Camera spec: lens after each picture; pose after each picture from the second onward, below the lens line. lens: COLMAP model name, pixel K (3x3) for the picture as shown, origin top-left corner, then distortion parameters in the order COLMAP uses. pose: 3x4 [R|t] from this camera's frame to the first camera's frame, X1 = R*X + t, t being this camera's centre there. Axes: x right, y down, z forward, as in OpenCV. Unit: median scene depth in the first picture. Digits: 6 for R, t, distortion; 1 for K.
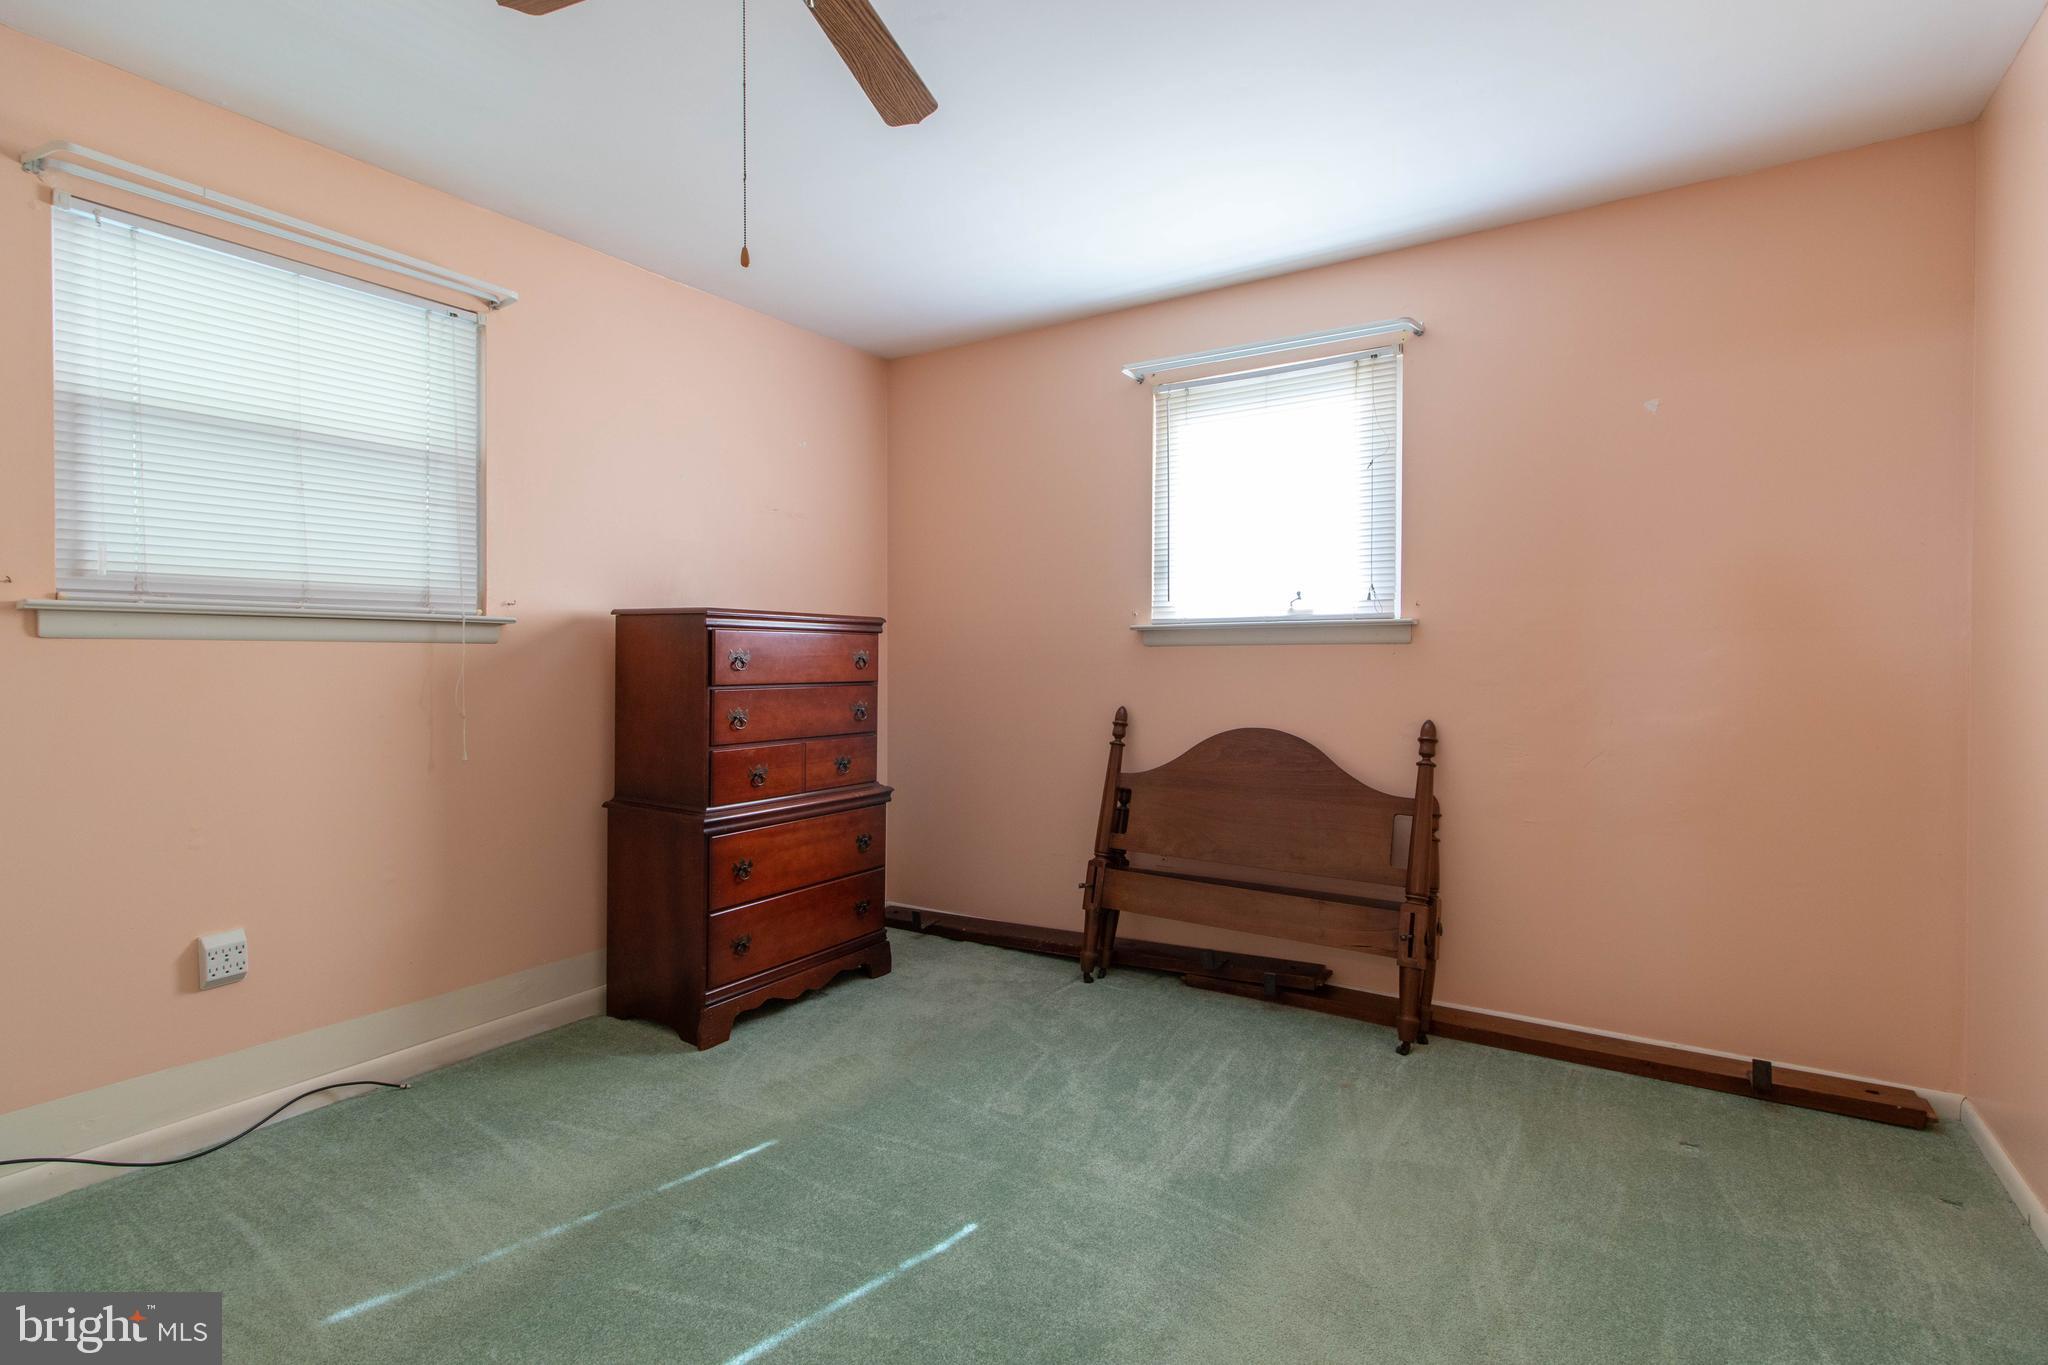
lens RADIAL K [[963.1, 0, 1049.2], [0, 963.1, 658.7], [0, 0, 1]] dist [0.002936, -0.000204]
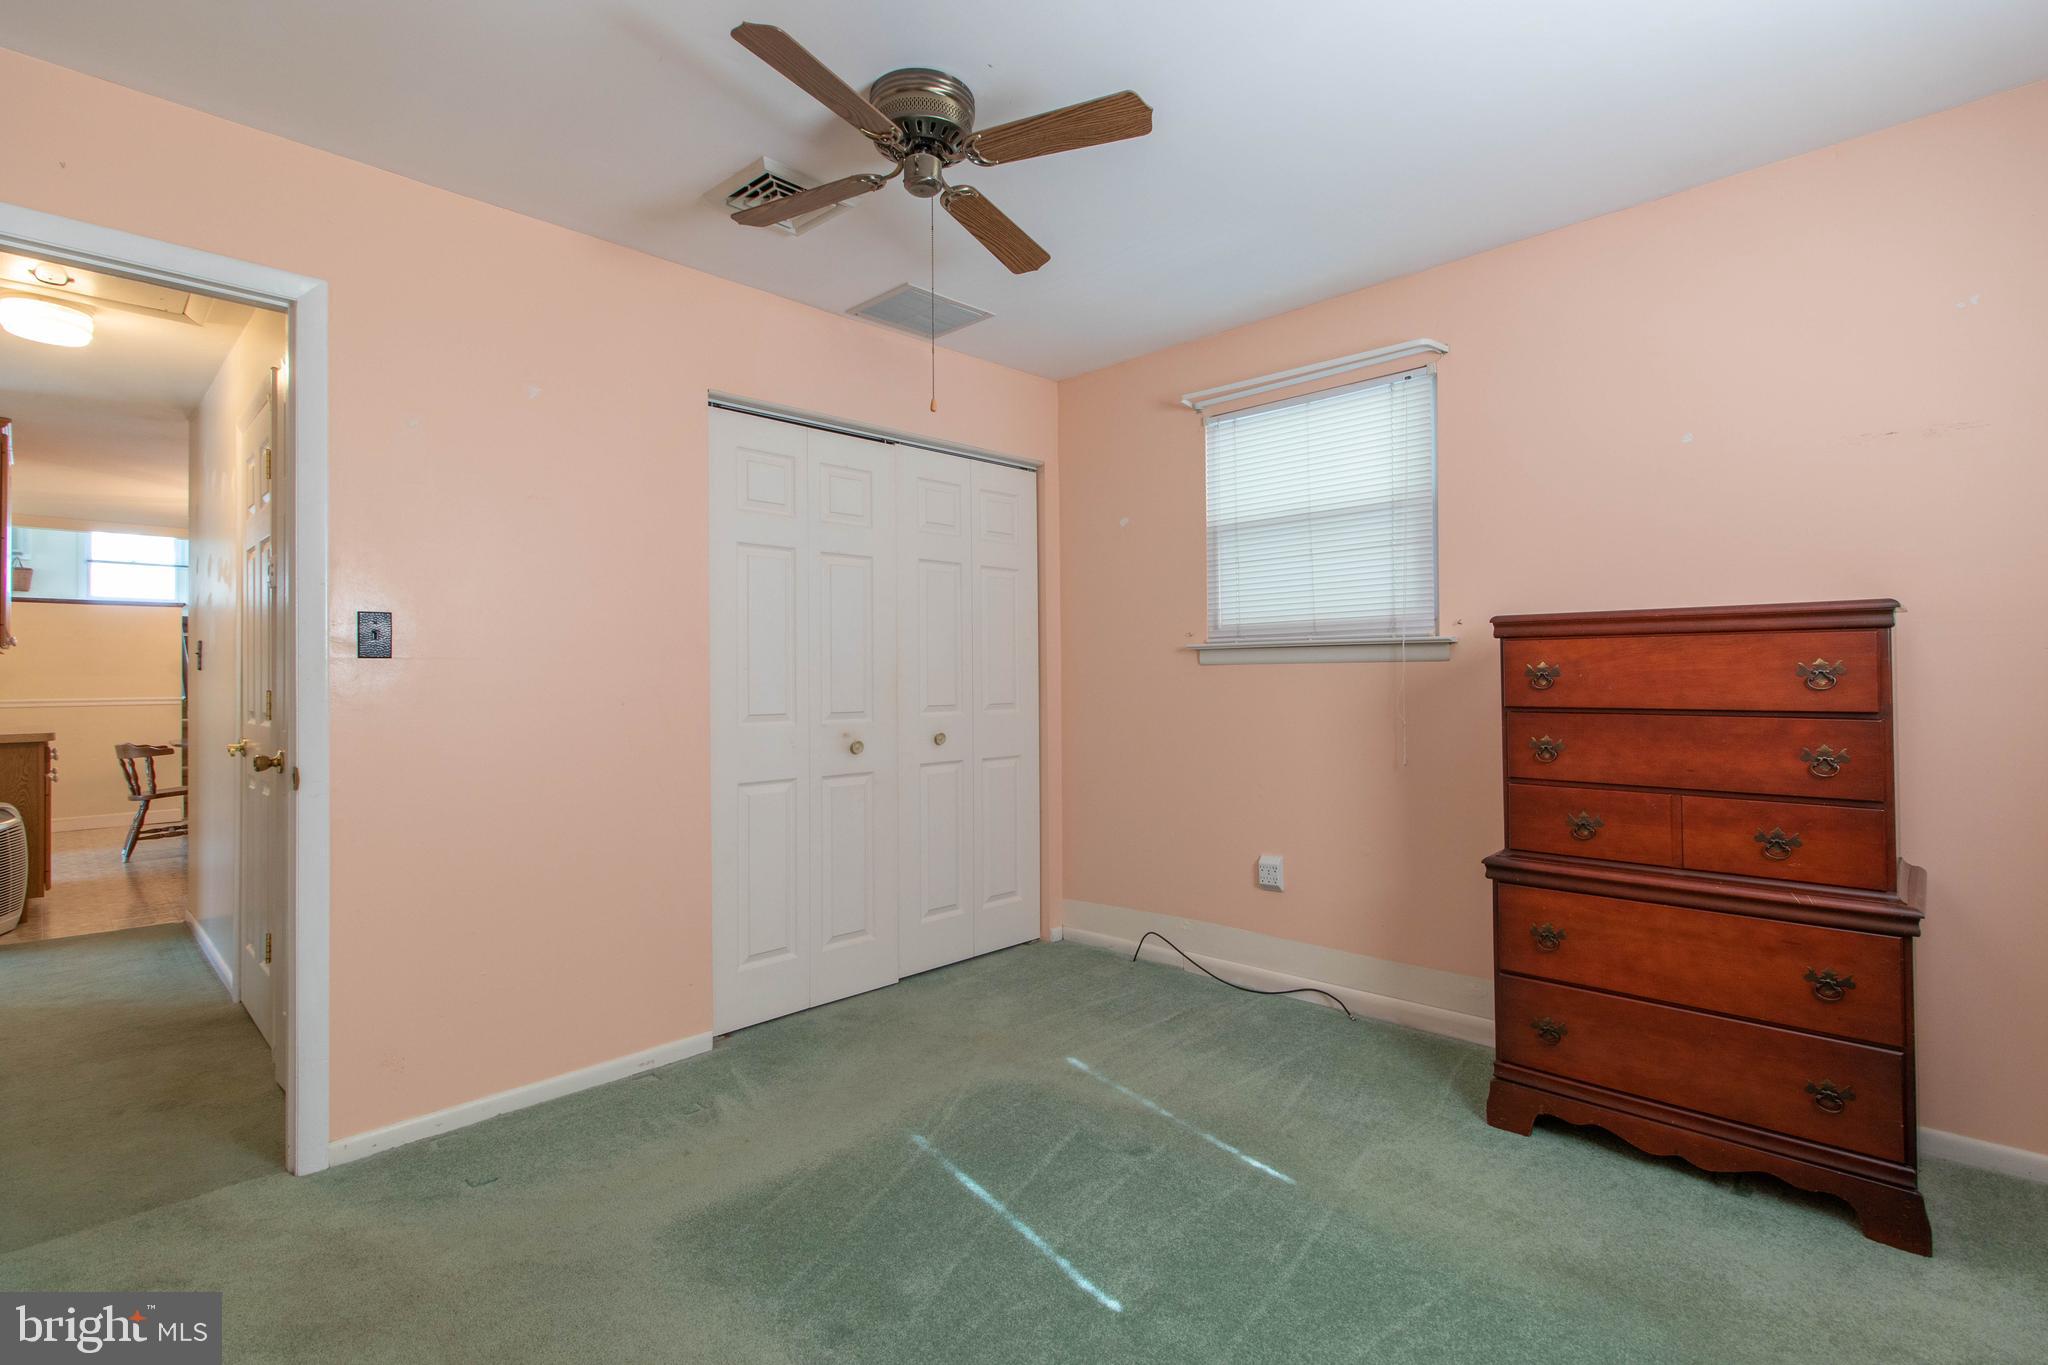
lens RADIAL K [[963.1, 0, 1049.2], [0, 963.1, 658.7], [0, 0, 1]] dist [0.002936, -0.000204]
pose [[-0.199103, -0.015778, -0.979852, 0.619872], [0.007319, 0.999819, -0.017586, -0.002804], [0.979951, -0.010673, -0.198951, 0.840752]]
